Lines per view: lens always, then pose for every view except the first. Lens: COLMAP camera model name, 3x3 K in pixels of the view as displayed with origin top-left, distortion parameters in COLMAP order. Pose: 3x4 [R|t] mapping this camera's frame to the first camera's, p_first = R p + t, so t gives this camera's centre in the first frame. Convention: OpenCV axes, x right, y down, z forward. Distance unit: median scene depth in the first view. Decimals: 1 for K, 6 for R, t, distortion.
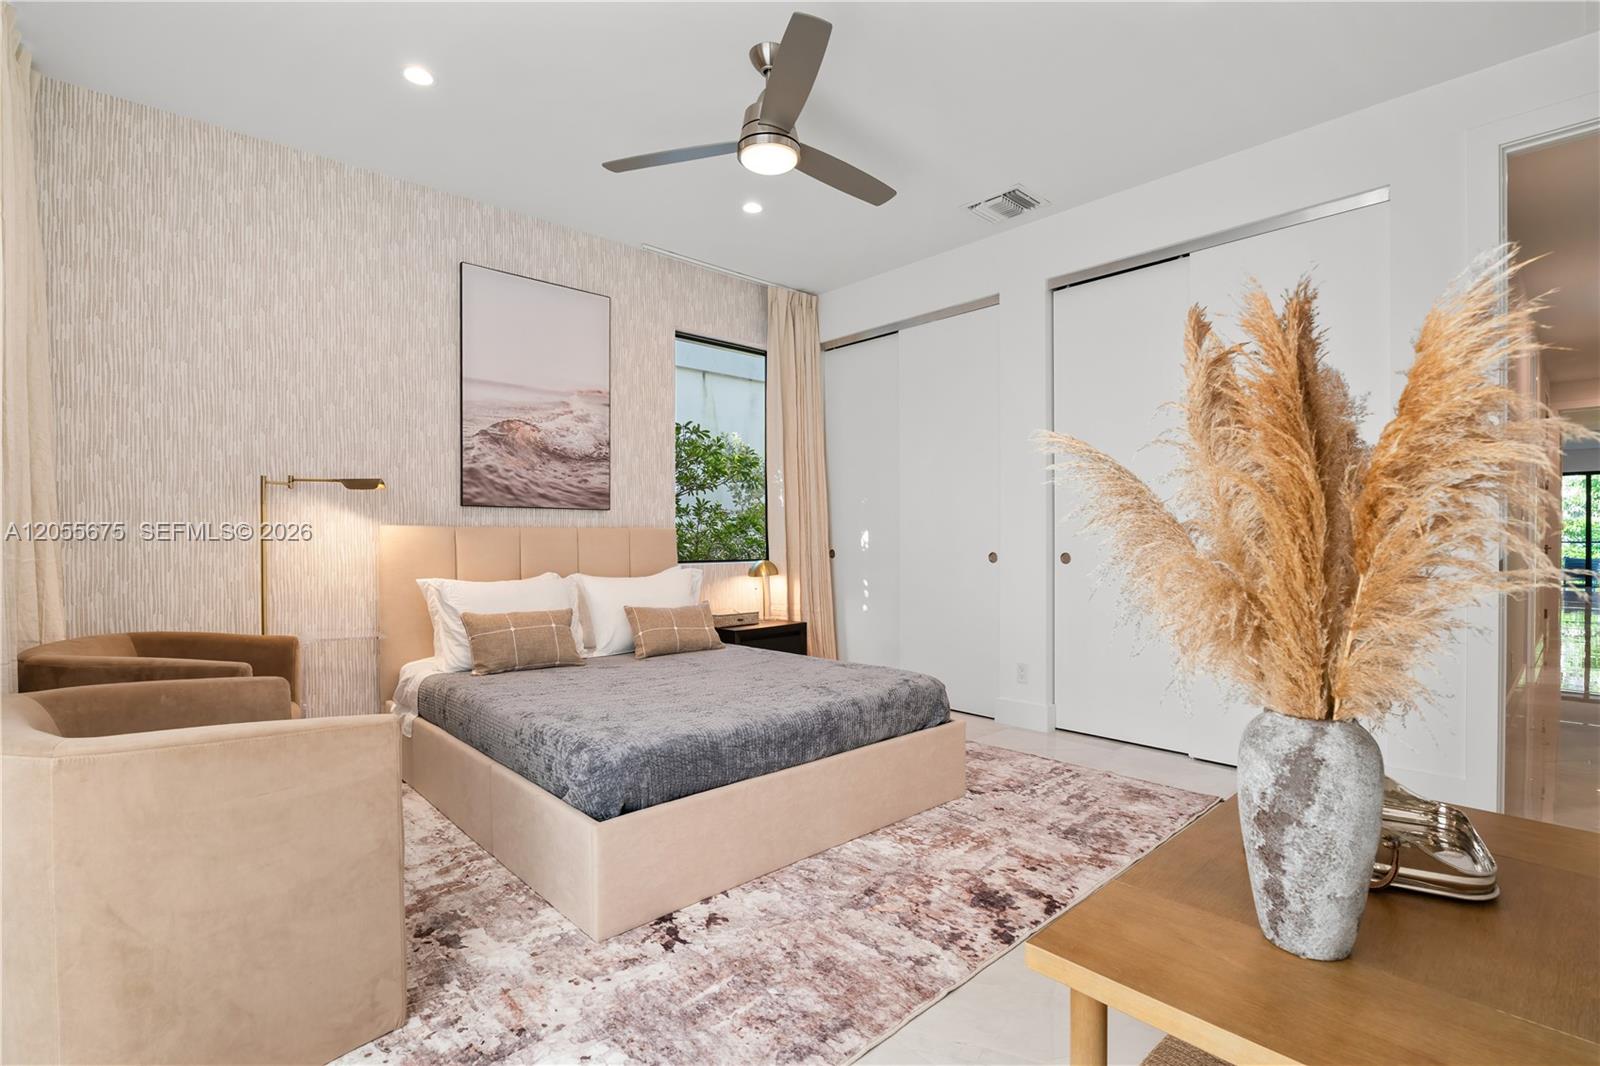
lens RADIAL K [[744.3, 0, 800.0], [0, 744.3, 533.0], [0, 0, 1]] dist [-0.012469, 0.000073]
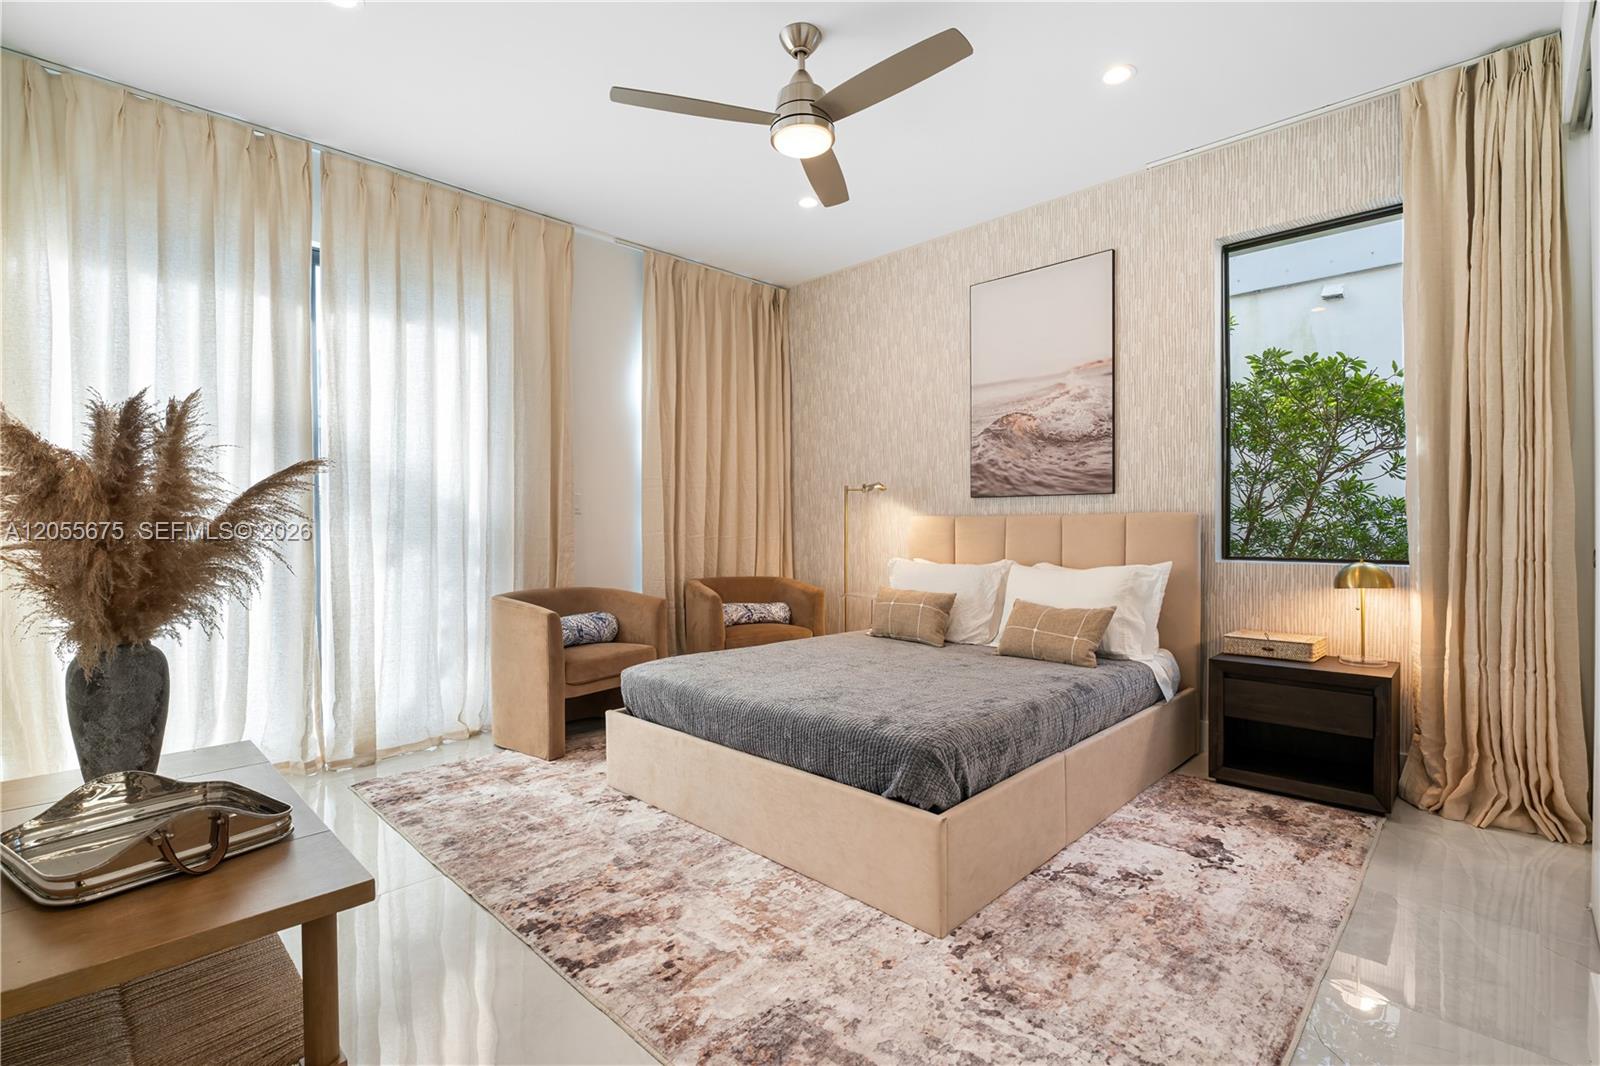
lens RADIAL K [[712.5, 0, 800.0], [0, 712.5, 533.0], [0, 0, 1]] dist [-0.013341, 0.000100]
pose [[0.065679, 0.016571, -0.997703, 0.614558], [0.013931, 0.999749, 0.017522, -0.004490], [0.997744, -0.015050, 0.065432, 0.639305]]
